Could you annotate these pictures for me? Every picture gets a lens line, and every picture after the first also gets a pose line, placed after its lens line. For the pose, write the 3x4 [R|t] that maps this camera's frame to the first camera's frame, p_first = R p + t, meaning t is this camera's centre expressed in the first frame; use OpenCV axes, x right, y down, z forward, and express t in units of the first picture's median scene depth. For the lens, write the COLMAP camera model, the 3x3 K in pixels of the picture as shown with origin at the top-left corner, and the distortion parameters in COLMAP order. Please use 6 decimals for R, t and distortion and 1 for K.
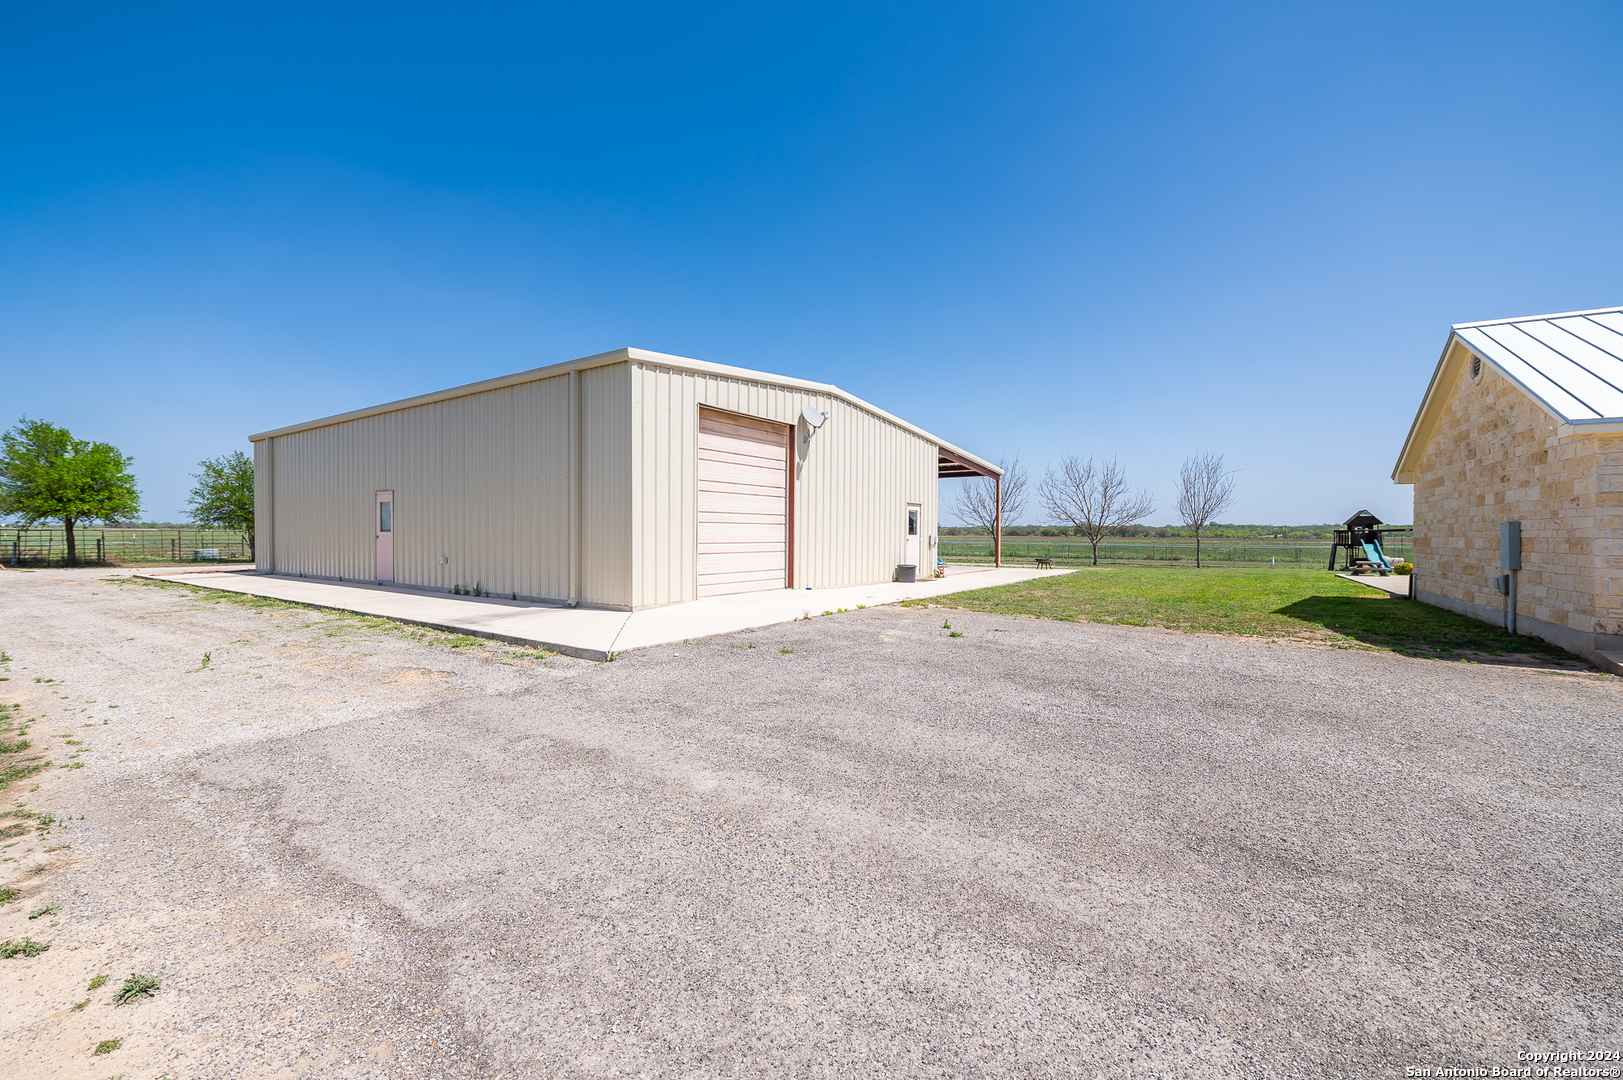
lens RADIAL K [[650.8, 0, 806.2], [0, 650.8, 535.1], [0, 0, 1]] dist [0.001152, 0.000062]
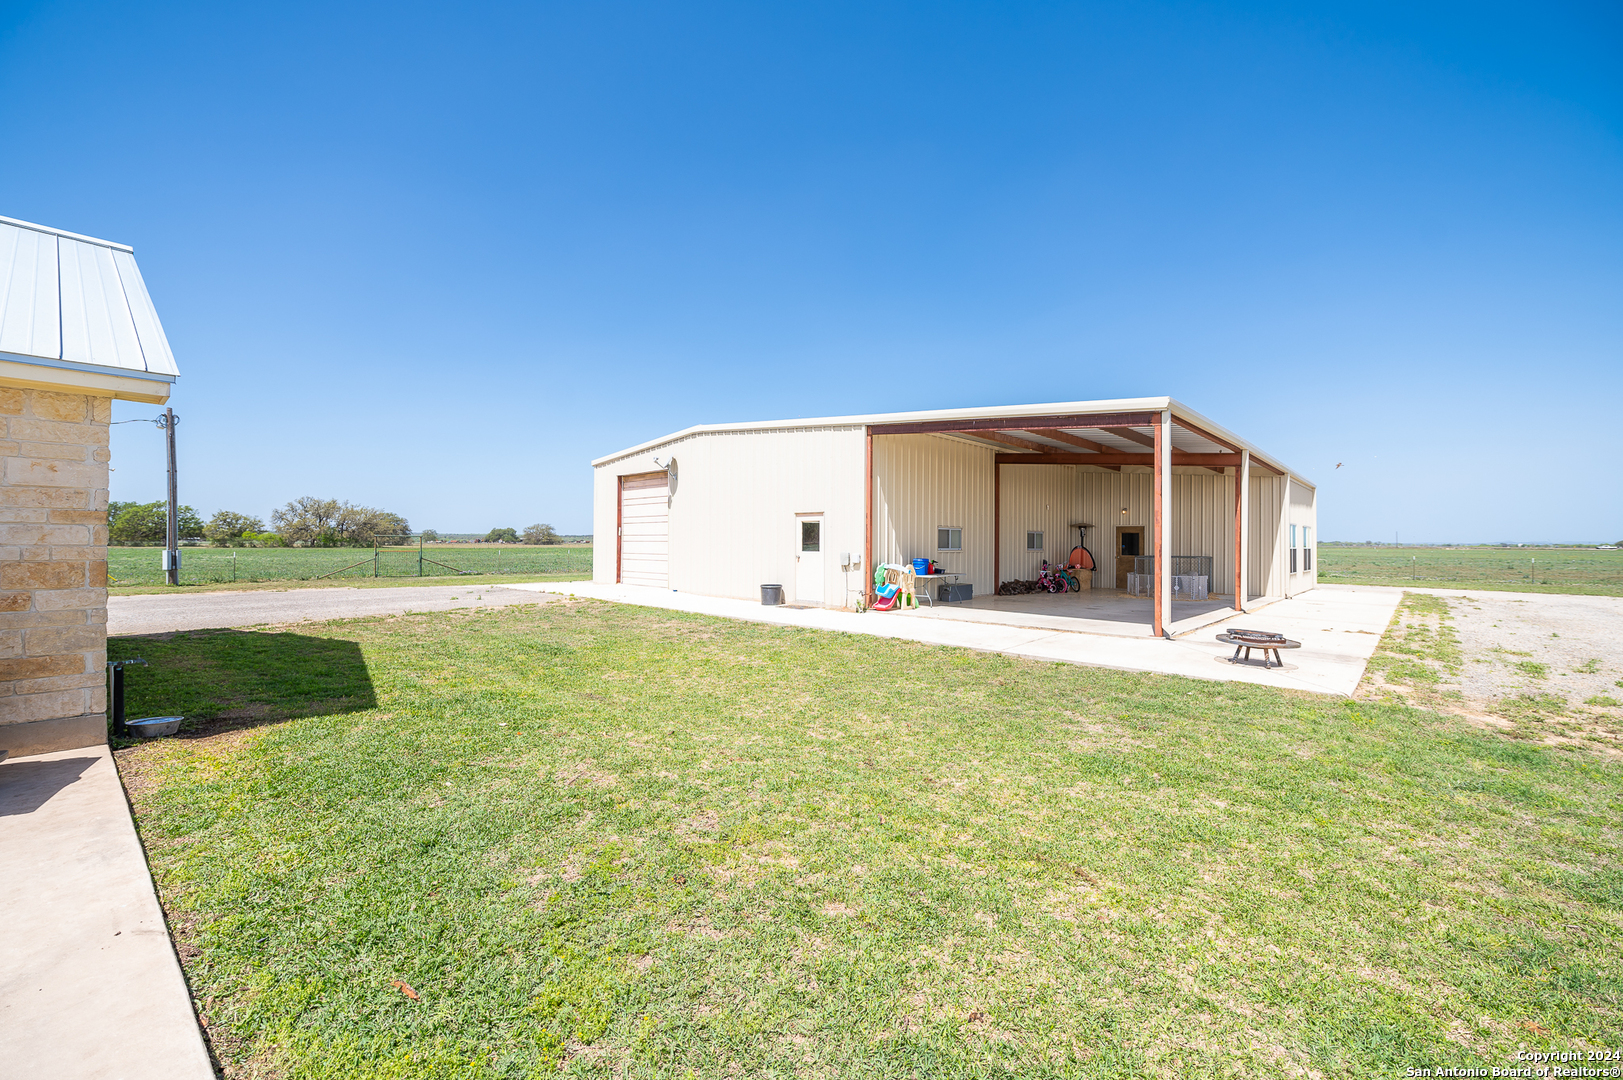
lens RADIAL K [[674.5, 0, 812.2], [0, 674.5, 534.3], [0, 0, 1]] dist [-0.003470, -0.000508]
pose [[-0.143993, -0.019809, -0.989380, 1.573378], [-0.007383, 0.999793, -0.018943, -0.007374], [0.989551, 0.004577, -0.144109, 1.763330]]
